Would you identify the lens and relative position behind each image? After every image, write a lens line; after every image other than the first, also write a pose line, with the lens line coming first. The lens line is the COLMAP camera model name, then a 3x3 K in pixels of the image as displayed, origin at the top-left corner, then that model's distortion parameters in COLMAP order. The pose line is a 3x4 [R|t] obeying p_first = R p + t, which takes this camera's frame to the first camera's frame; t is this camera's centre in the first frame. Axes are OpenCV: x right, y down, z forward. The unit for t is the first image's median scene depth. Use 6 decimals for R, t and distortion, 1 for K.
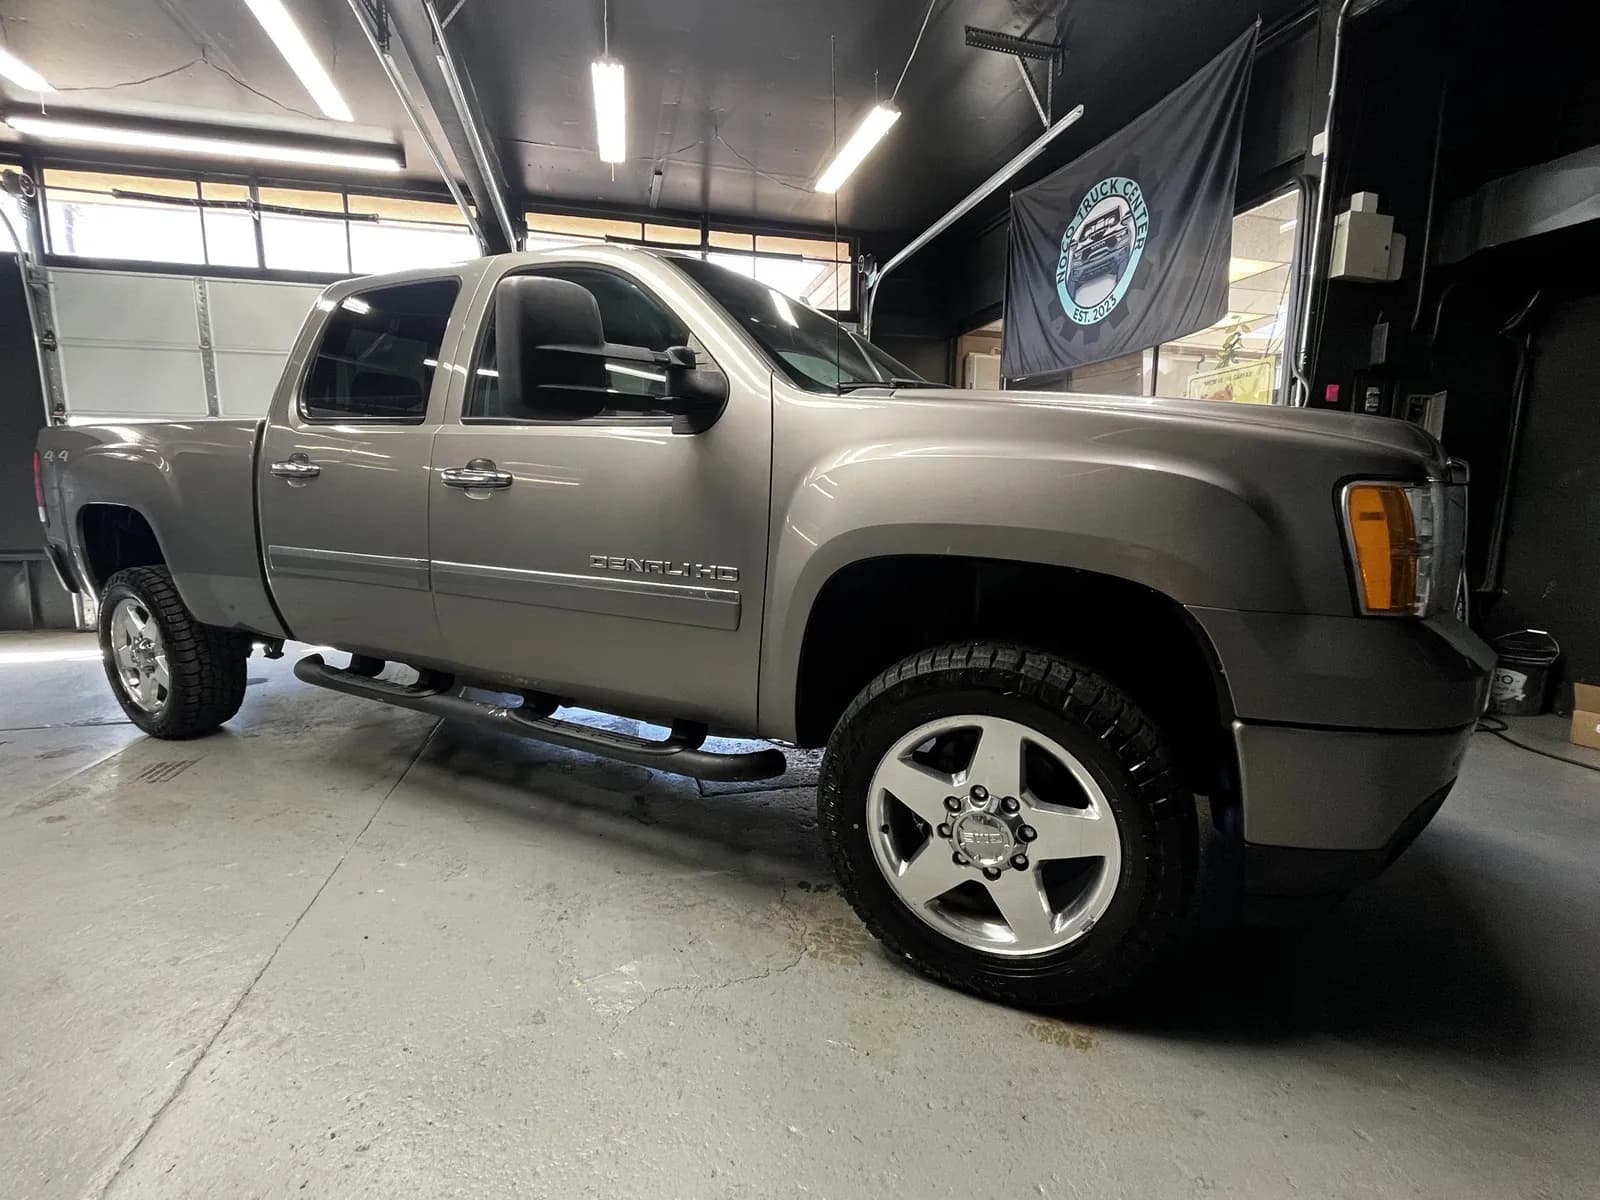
lens RADIAL K [[710.0, 0, 804.7], [0, 710.0, 601.5], [0, 0, 1]] dist [0.001912, -0.002279]
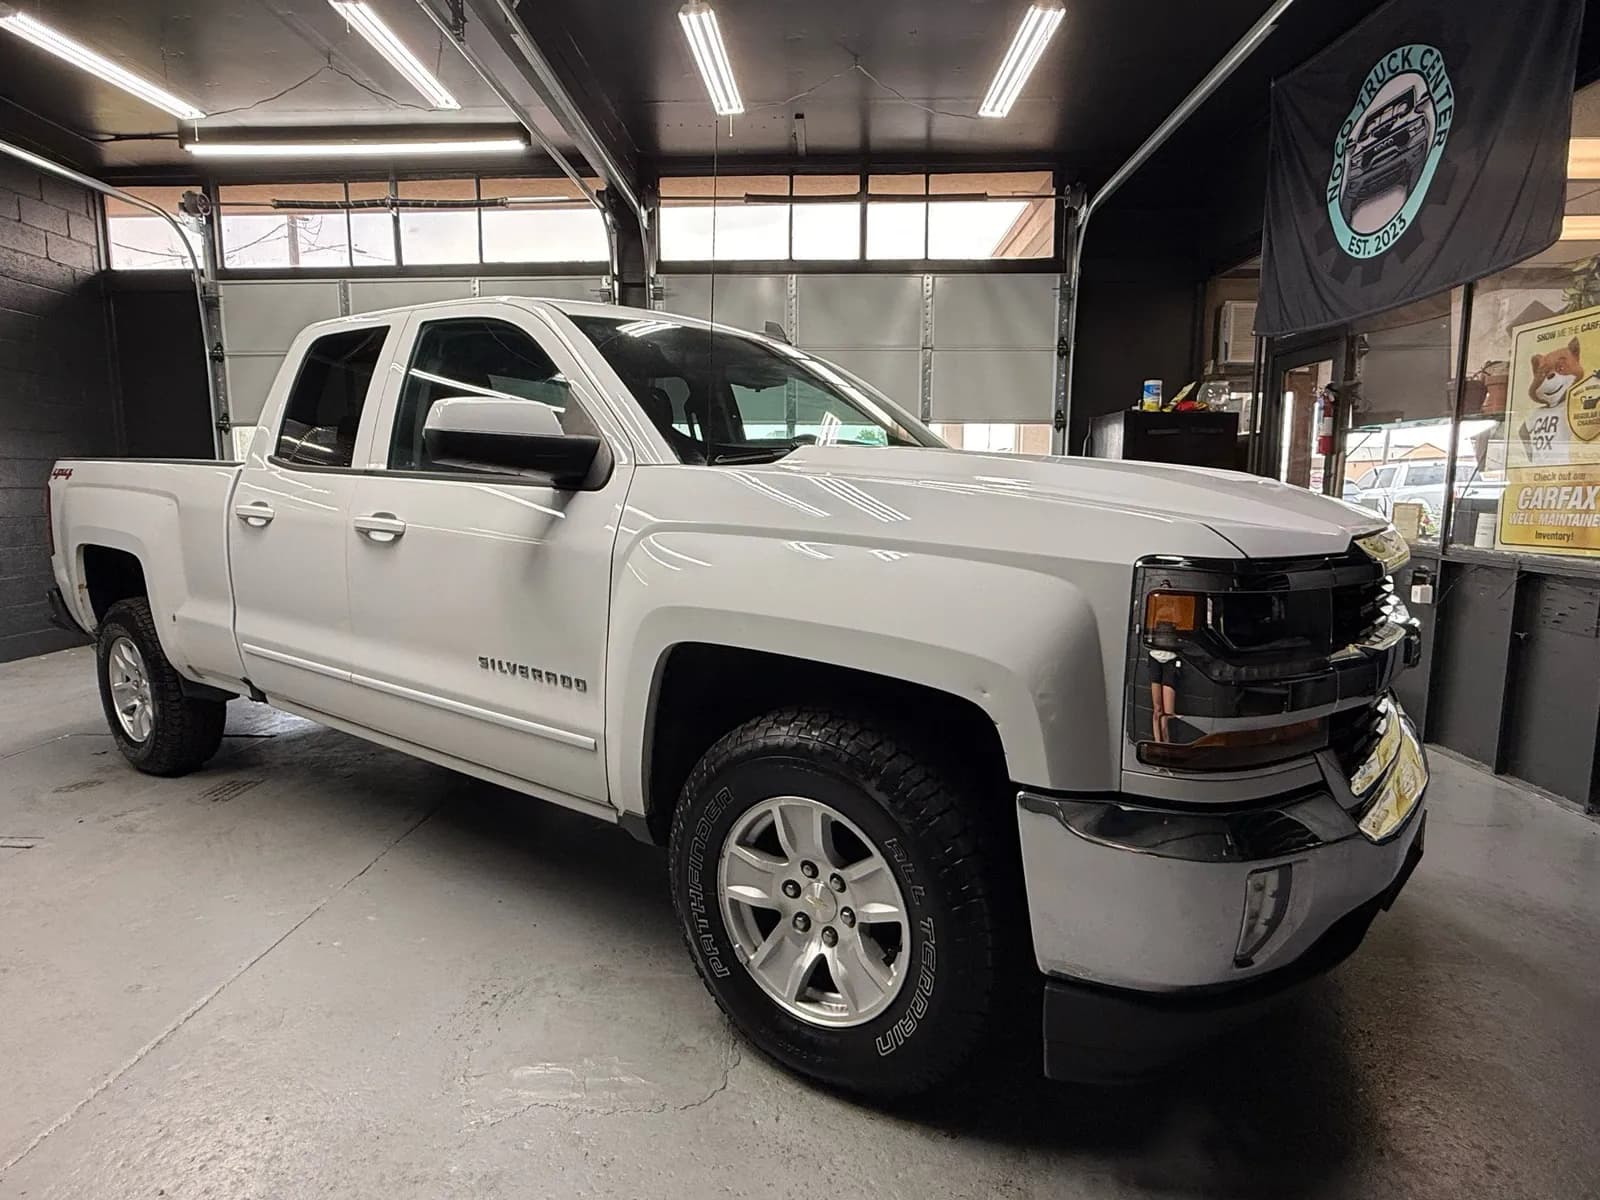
lens RADIAL K [[898.2, 0, 800.0], [0, 898.2, 600.0], [0, 0, 1]] dist [0.002695, -0.000979]
pose [[0.958016, 0.029209, -0.285223, 0.131344], [-0.035937, 0.999185, -0.018383, -0.020236], [0.284454, 0.027861, 0.958285, 0.007632]]
